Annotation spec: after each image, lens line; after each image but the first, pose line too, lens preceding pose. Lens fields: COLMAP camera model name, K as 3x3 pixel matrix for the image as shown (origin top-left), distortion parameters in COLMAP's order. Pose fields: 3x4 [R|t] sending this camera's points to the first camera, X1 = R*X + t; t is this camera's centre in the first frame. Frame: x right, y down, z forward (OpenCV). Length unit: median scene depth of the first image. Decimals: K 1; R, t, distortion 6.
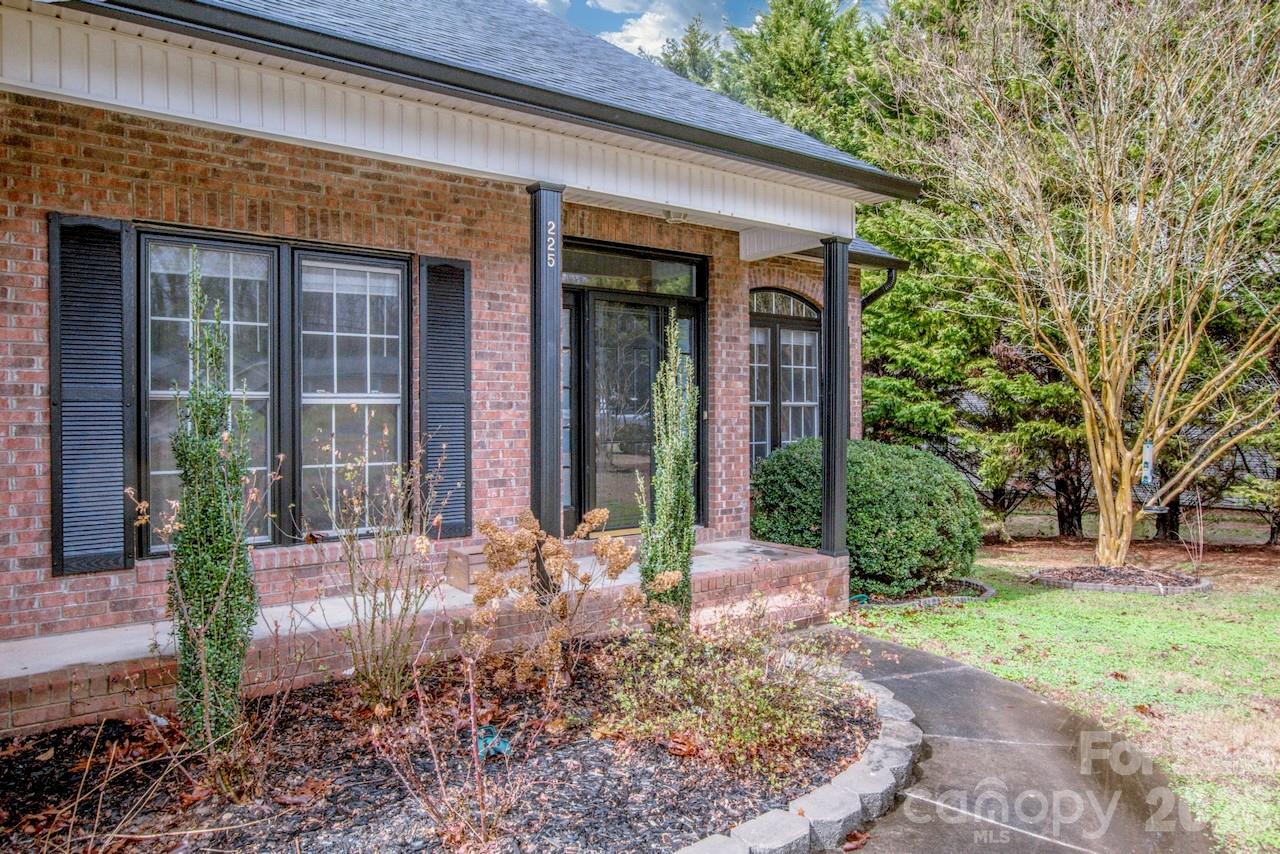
lens RADIAL K [[826.7, 0, 640.0], [0, 826.7, 427.0], [0, 0, 1]] dist [0.002566, 0.002505]
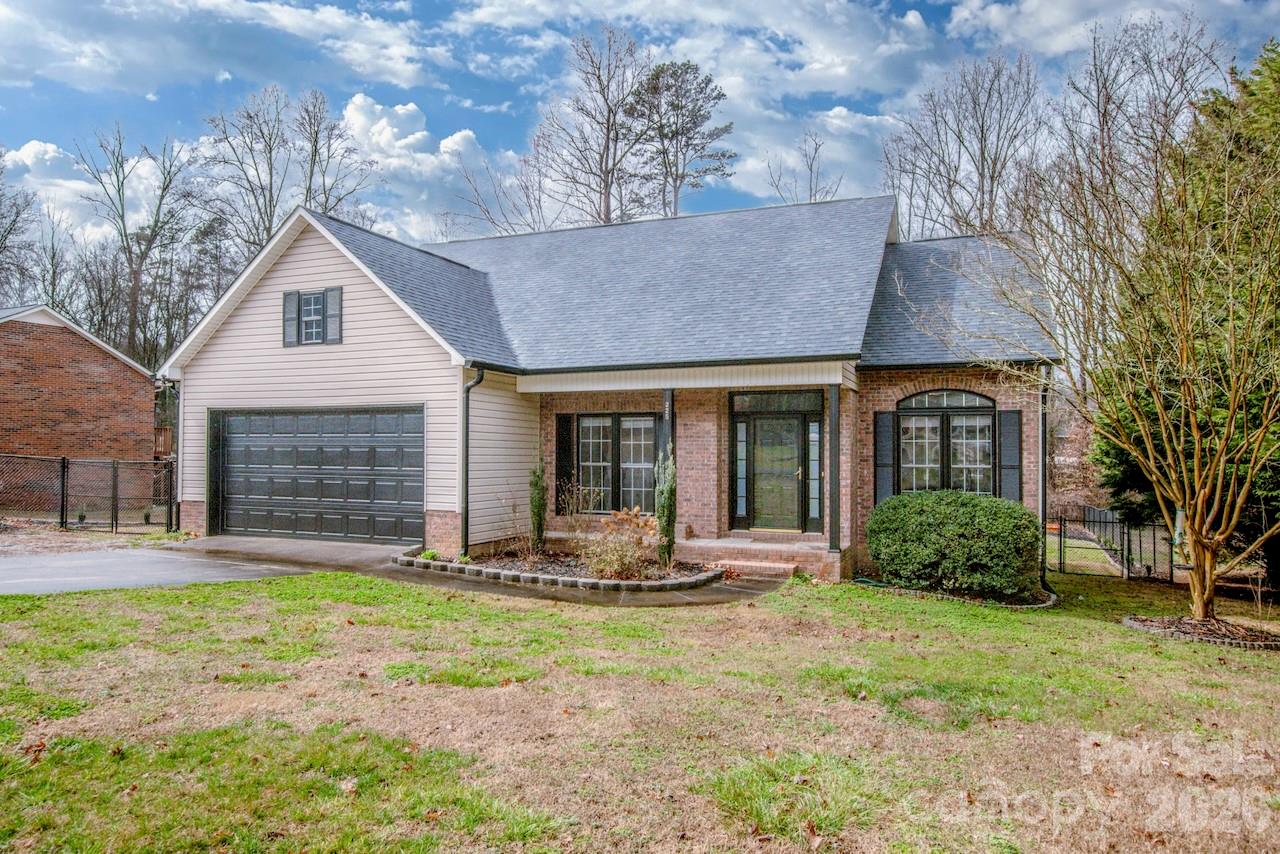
lens RADIAL K [[826.7, 0, 640.0], [0, 826.7, 427.0], [0, 0, 1]] dist [0.002566, 0.002505]
pose [[0.522457, -0.010788, -0.852598, 1.980022], [-0.014653, 0.999659, -0.021628, -0.100354], [0.852540, 0.023793, 0.522120, -0.440971]]
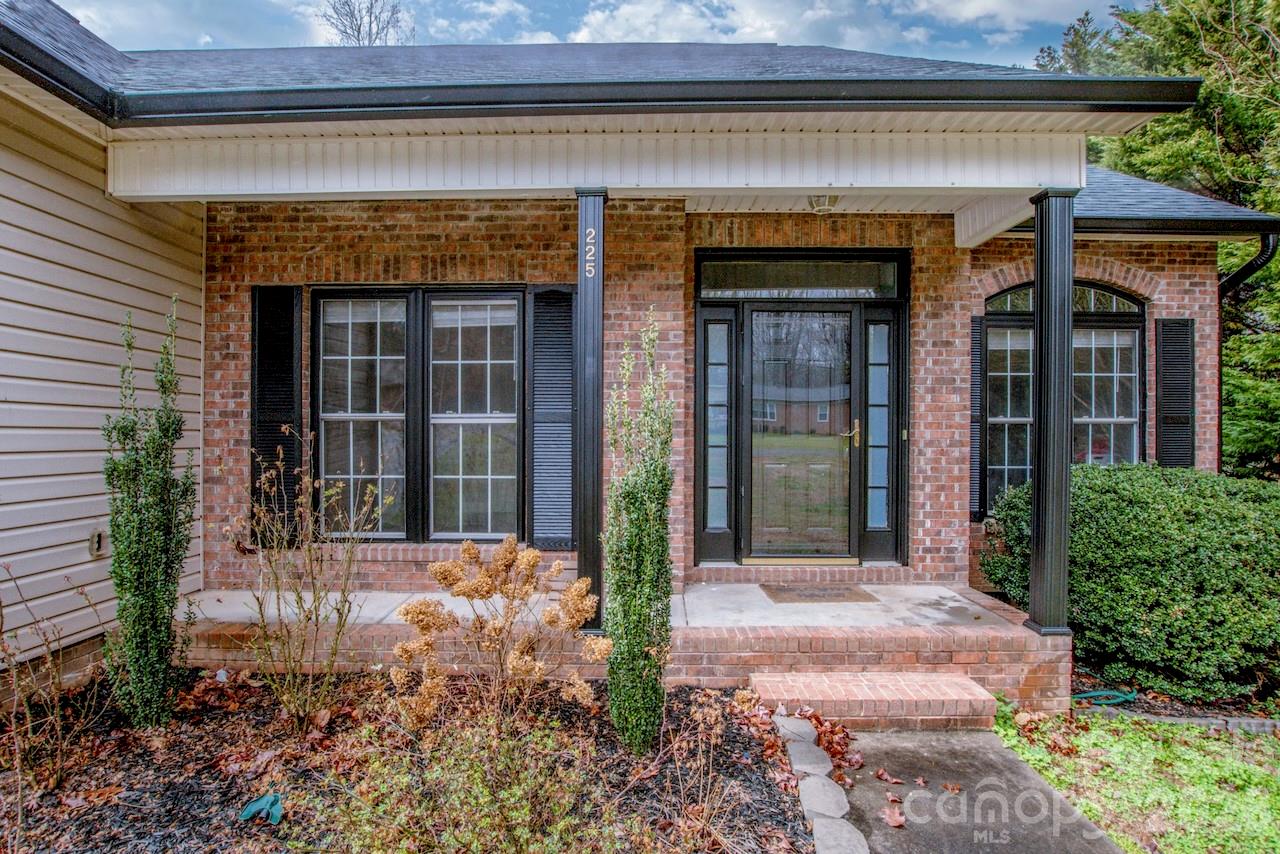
lens RADIAL K [[629.4, 0, 635.9], [0, 629.4, 434.3], [0, 0, 1]] dist [-0.035496, 0.010372]
pose [[0.799399, 0.014056, -0.600636, 0.334713], [-0.013865, 0.999892, 0.004946, -0.019344], [0.600640, 0.004374, 0.799508, 0.432112]]
